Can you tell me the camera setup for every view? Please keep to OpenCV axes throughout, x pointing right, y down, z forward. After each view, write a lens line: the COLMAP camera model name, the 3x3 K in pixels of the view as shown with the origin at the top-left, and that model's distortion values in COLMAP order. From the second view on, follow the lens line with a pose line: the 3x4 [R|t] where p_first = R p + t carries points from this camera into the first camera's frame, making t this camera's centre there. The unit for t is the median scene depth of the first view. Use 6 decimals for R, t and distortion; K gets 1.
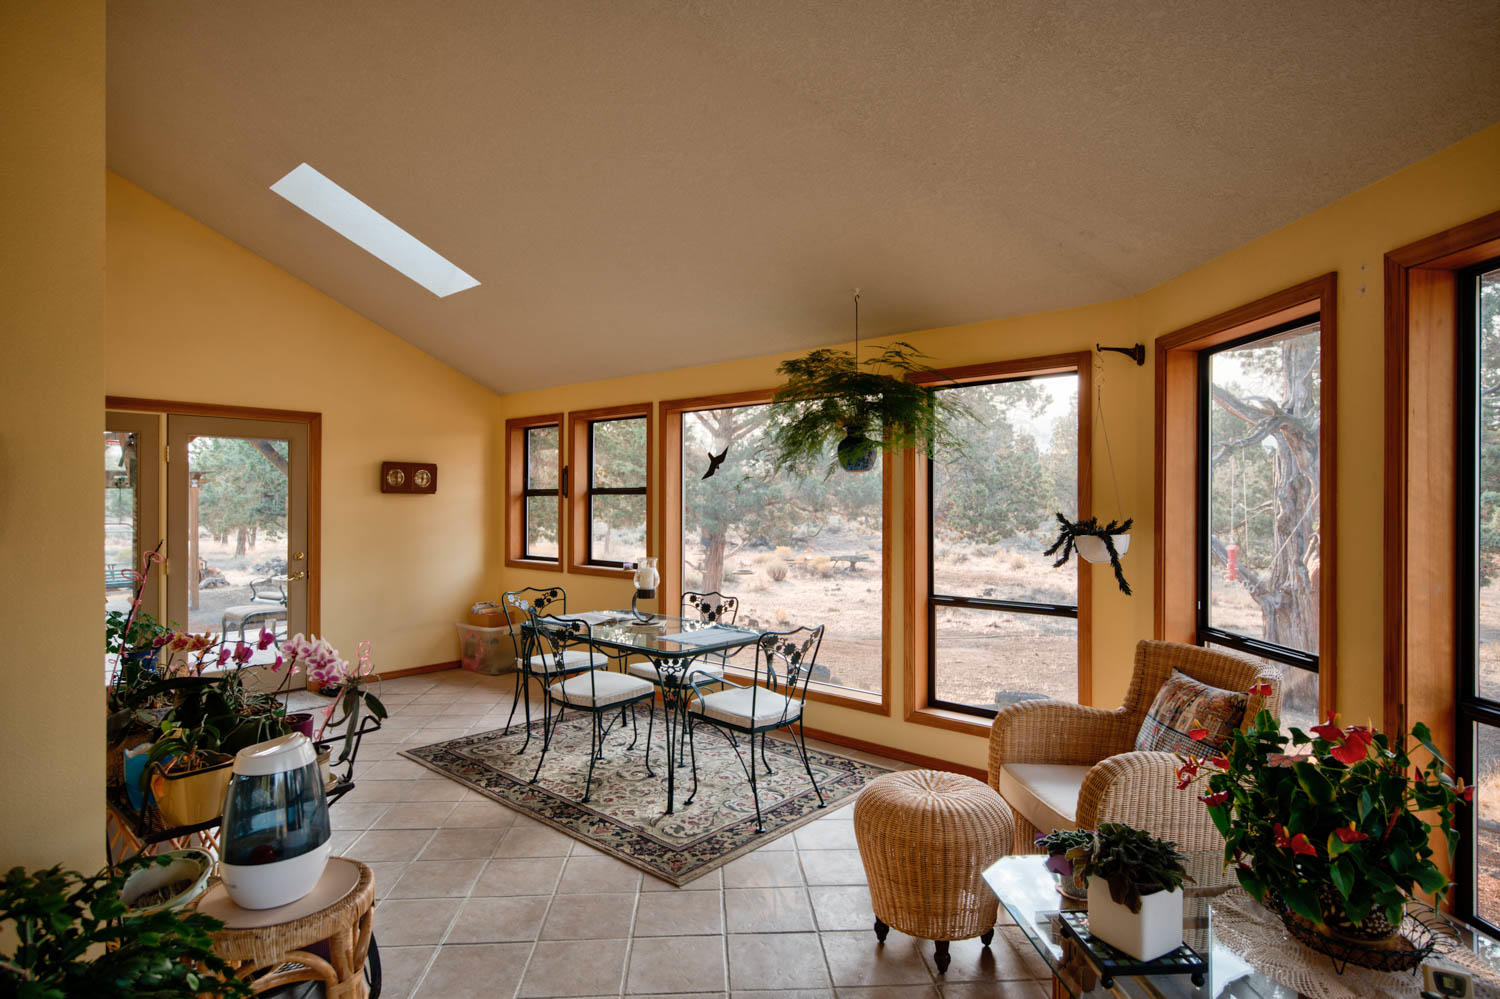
lens RADIAL K [[788.9, 0, 750.0], [0, 788.9, 499.5], [0, 0, 1]] dist [0.000076, -0.000081]
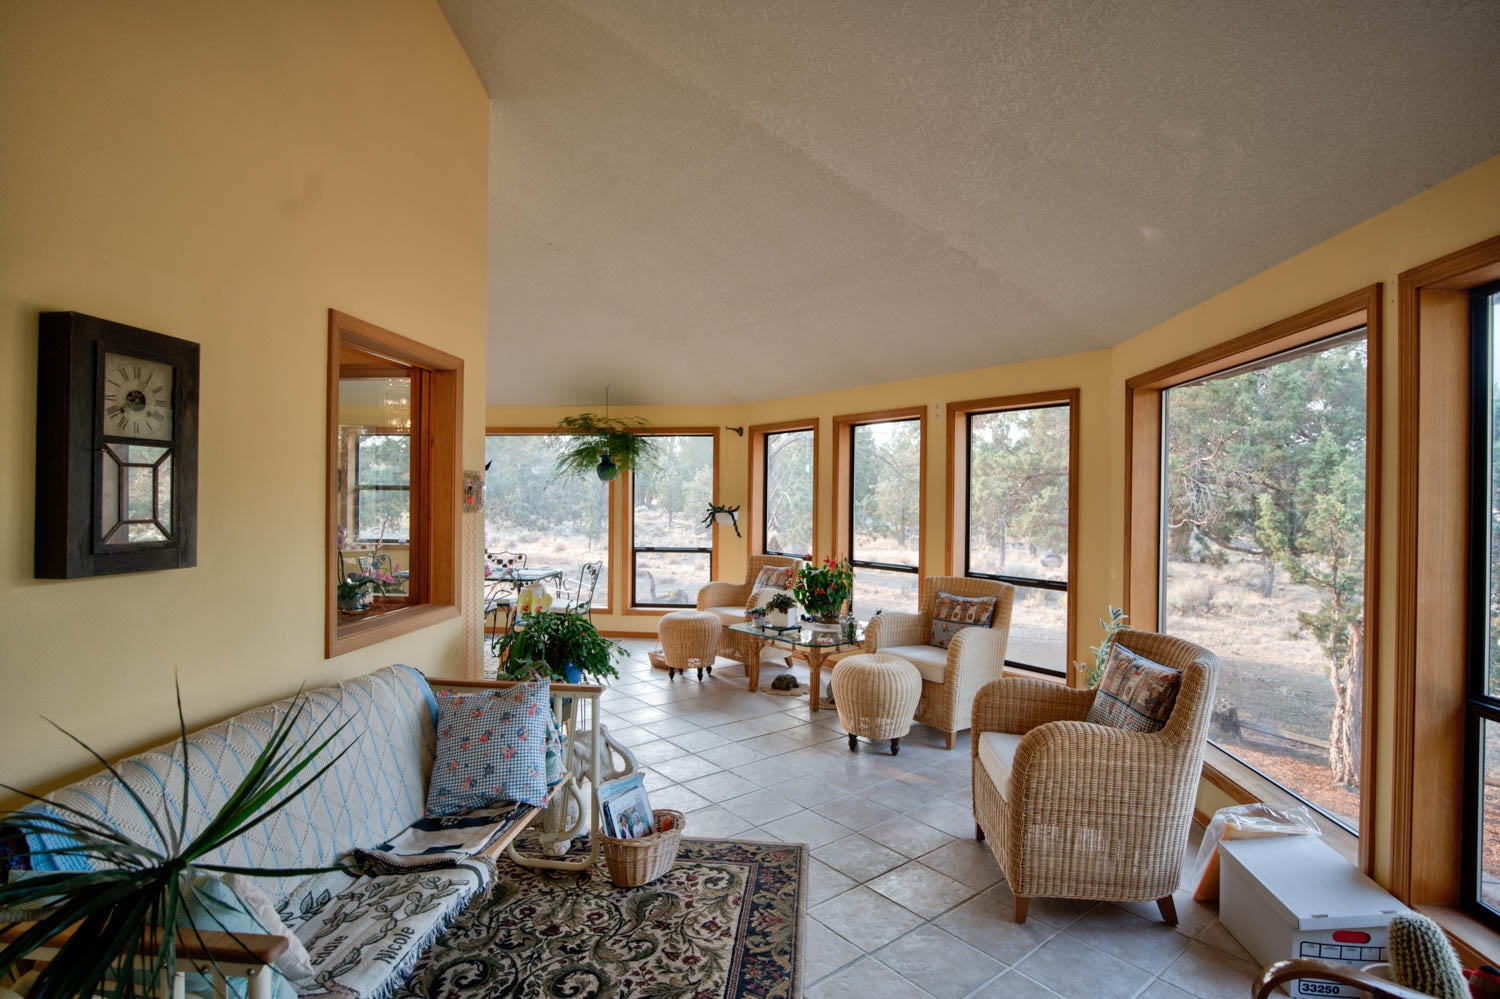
lens RADIAL K [[788.9, 0, 750.0], [0, 788.9, 499.5], [0, 0, 1]] dist [0.000076, -0.000081]
pose [[0.799357, 0.002455, 0.600852, -0.674222], [-0.006889, 0.999963, 0.005080, -0.002393], [-0.600817, -0.008200, 0.799344, -0.655774]]
